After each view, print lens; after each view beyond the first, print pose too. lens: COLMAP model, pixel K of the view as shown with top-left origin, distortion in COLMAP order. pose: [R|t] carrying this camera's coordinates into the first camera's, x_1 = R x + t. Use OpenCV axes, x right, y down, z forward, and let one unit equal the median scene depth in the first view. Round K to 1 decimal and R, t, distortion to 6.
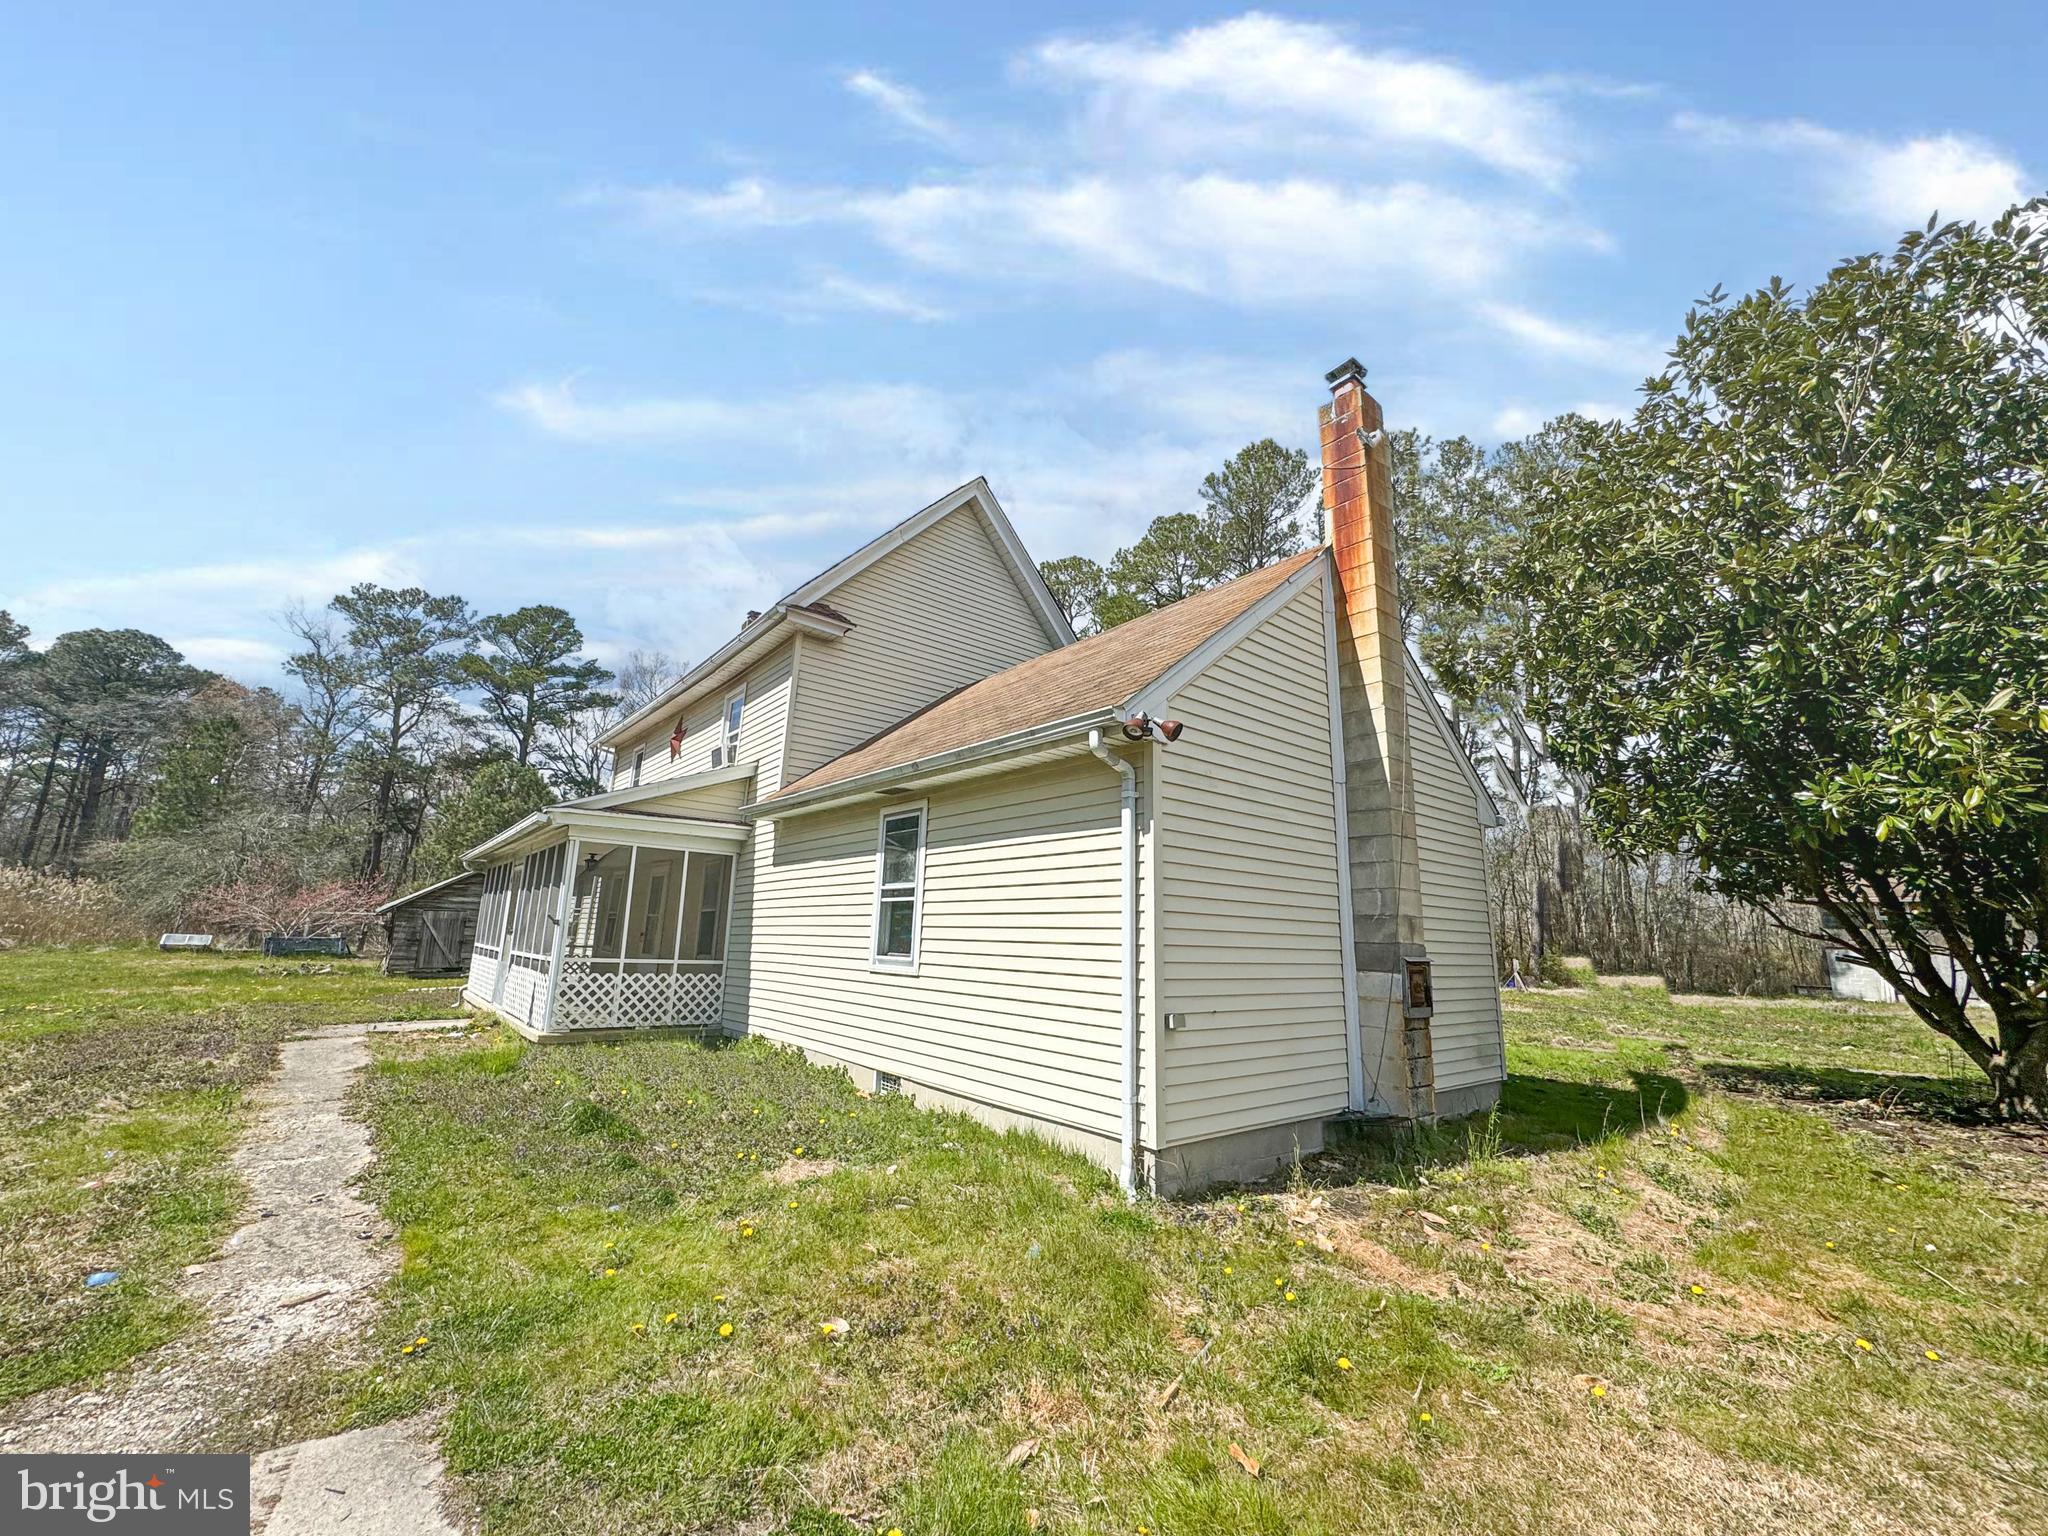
lens RADIAL K [[813.0, 0, 1010.5], [0, 813.0, 772.6], [0, 0, 1]] dist [-0.003079, 0.000042]
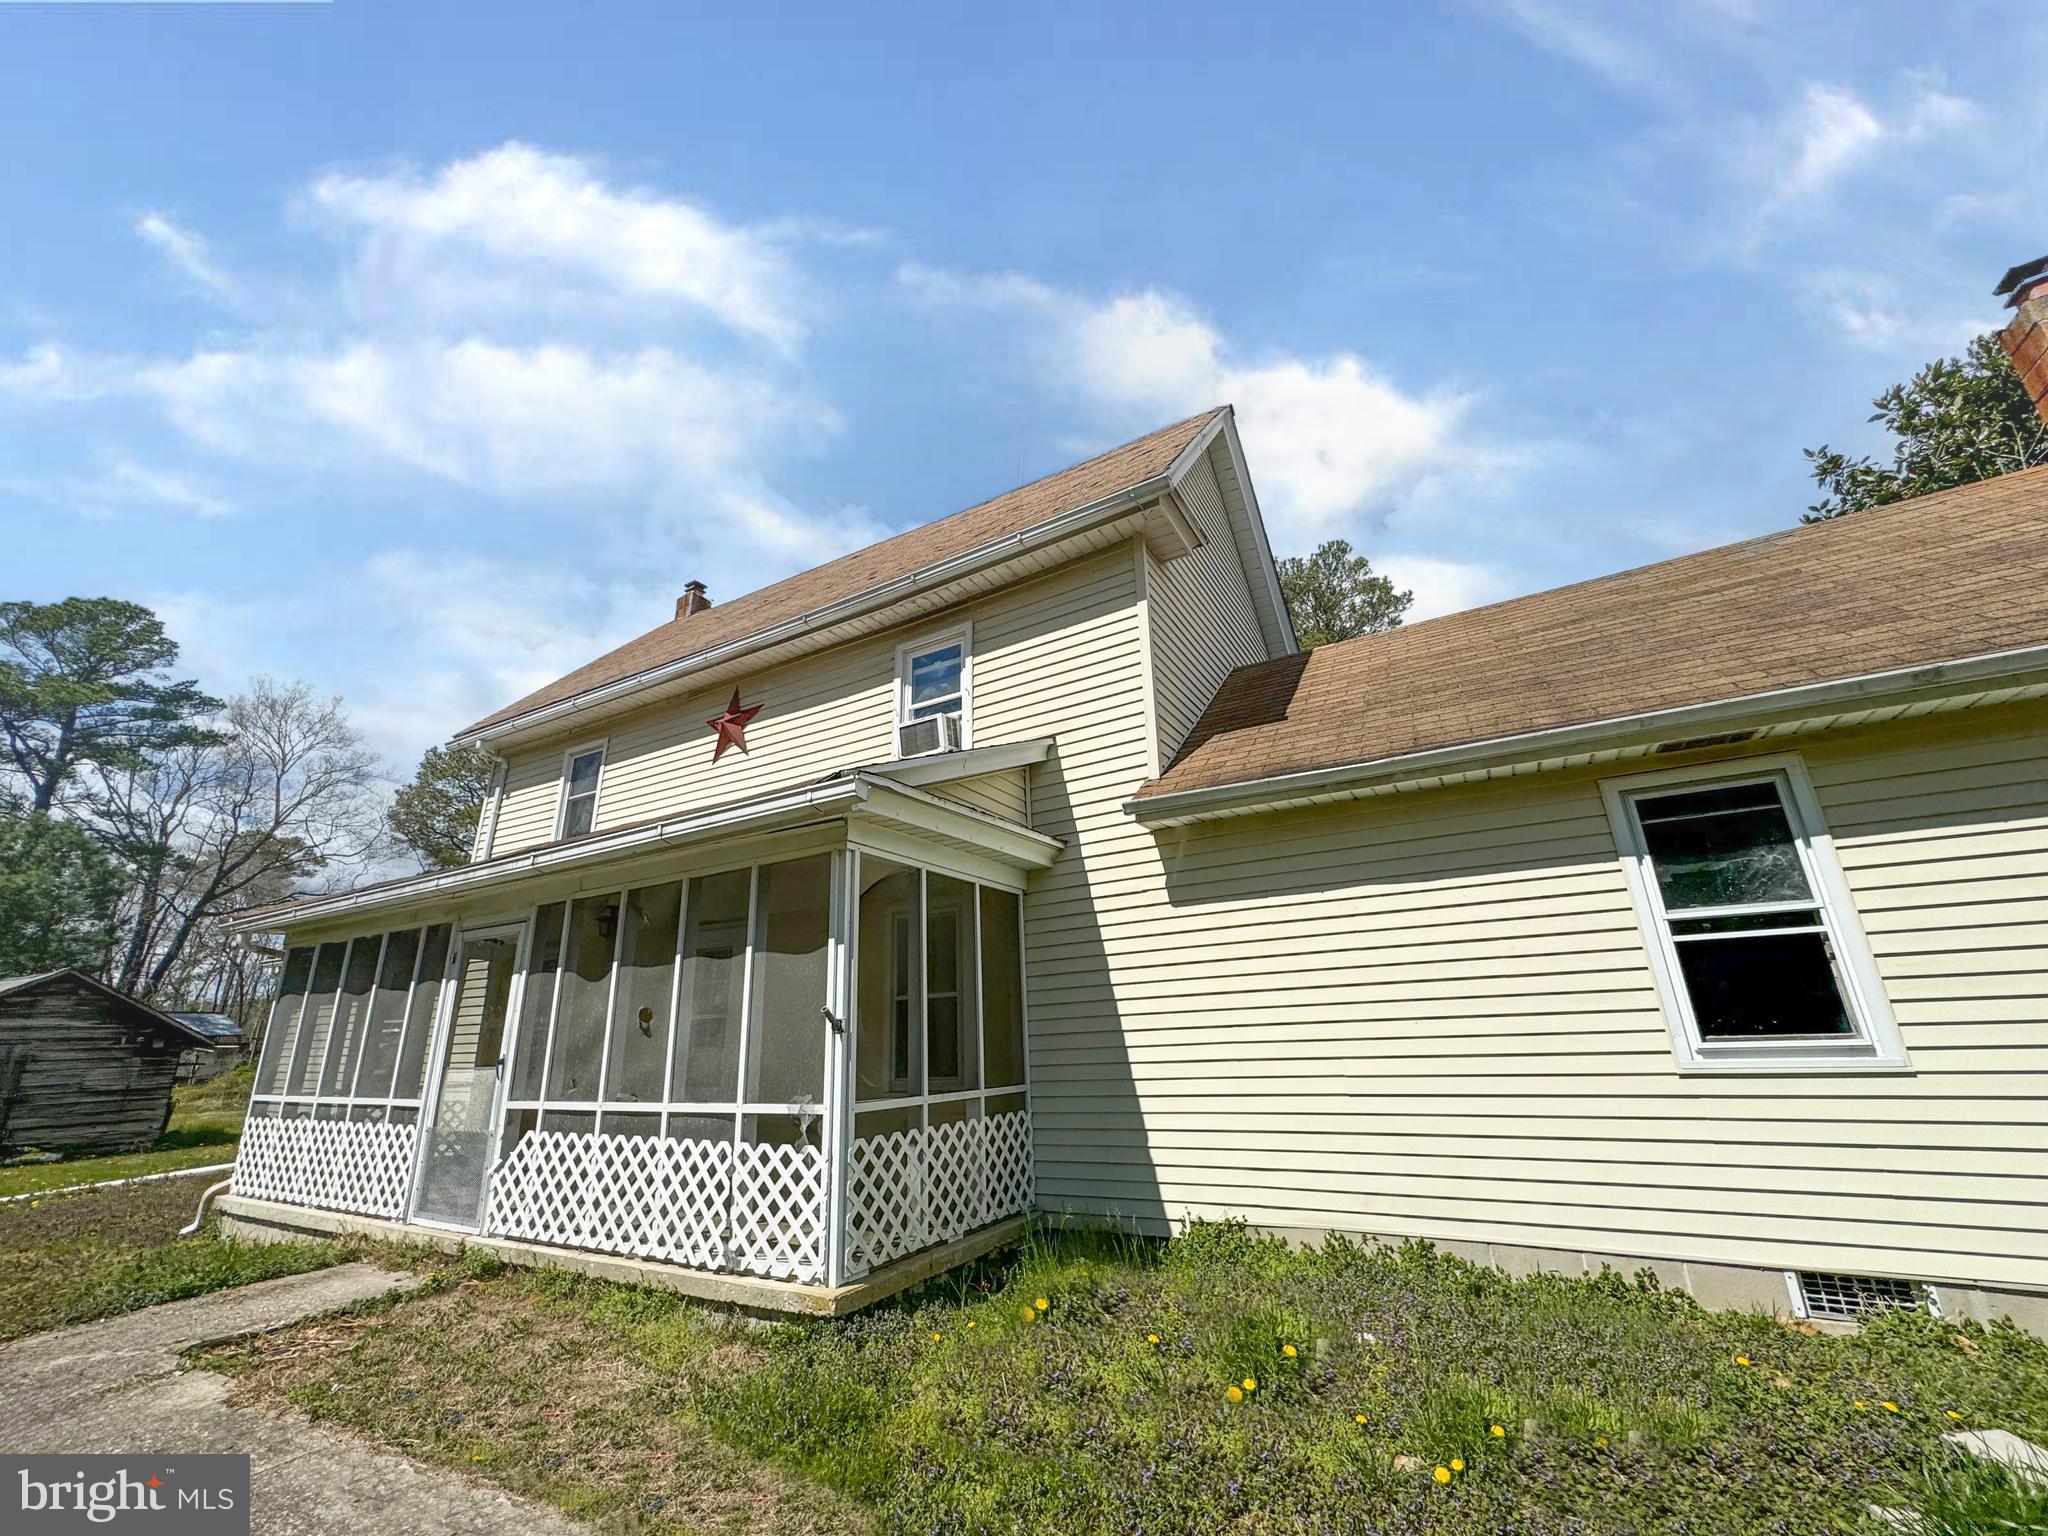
lens RADIAL K [[813.0, 0, 1019.0], [0, 813.0, 772.0], [0, 0, 1]] dist [-0.003079, 0.000042]
pose [[0.931292, 0.055448, 0.360028, -0.578259], [-0.015941, 0.993604, -0.111791, 0.083666], [-0.363923, 0.098371, 0.926220, 0.476374]]
